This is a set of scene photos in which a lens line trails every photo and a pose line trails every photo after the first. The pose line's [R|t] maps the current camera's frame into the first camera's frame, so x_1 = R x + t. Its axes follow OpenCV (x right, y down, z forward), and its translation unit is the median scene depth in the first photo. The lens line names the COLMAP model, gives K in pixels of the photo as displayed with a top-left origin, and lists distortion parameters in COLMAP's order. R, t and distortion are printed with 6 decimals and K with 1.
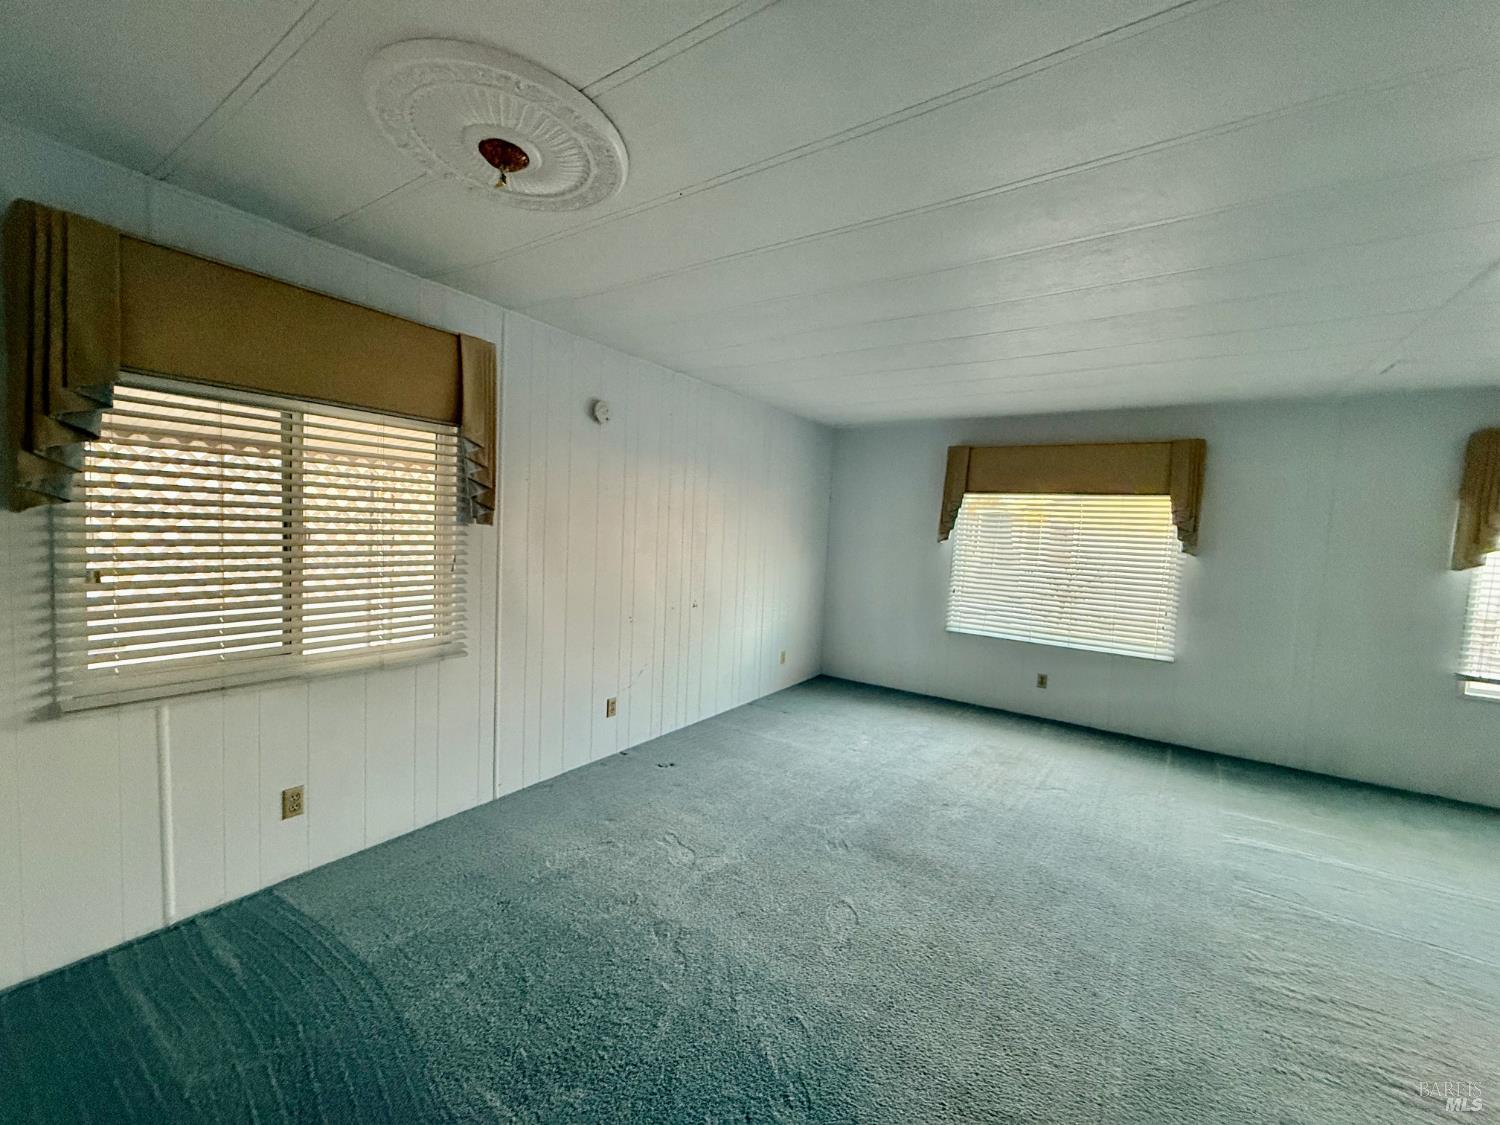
lens RADIAL K [[596.8, 0, 738.0], [0, 596.8, 559.8], [0, 0, 1]] dist [-0.002114, -0.000275]
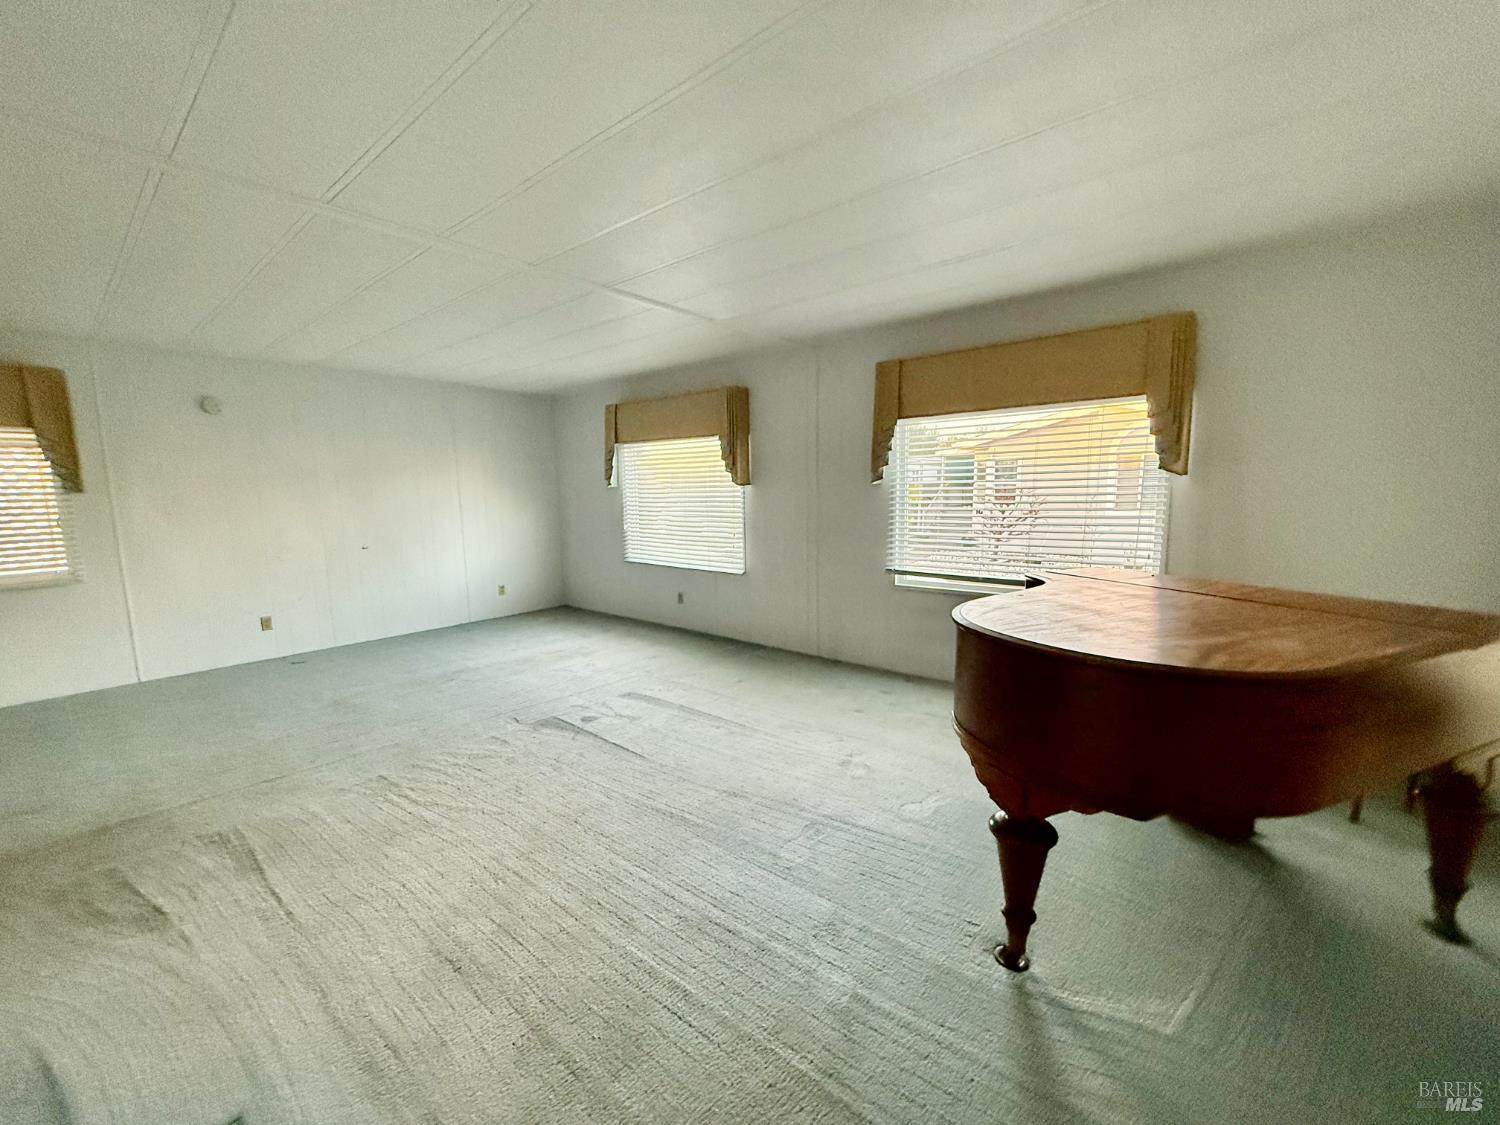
lens RADIAL K [[596.8, 0, 741.4], [0, 596.8, 568.9], [0, 0, 1]] dist [-0.002114, -0.000275]
pose [[0.992718, -0.047834, -0.110554, 0.892060], [0.056536, 0.995430, 0.076960, 0.069017], [0.106367, -0.082649, 0.990886, -0.200739]]
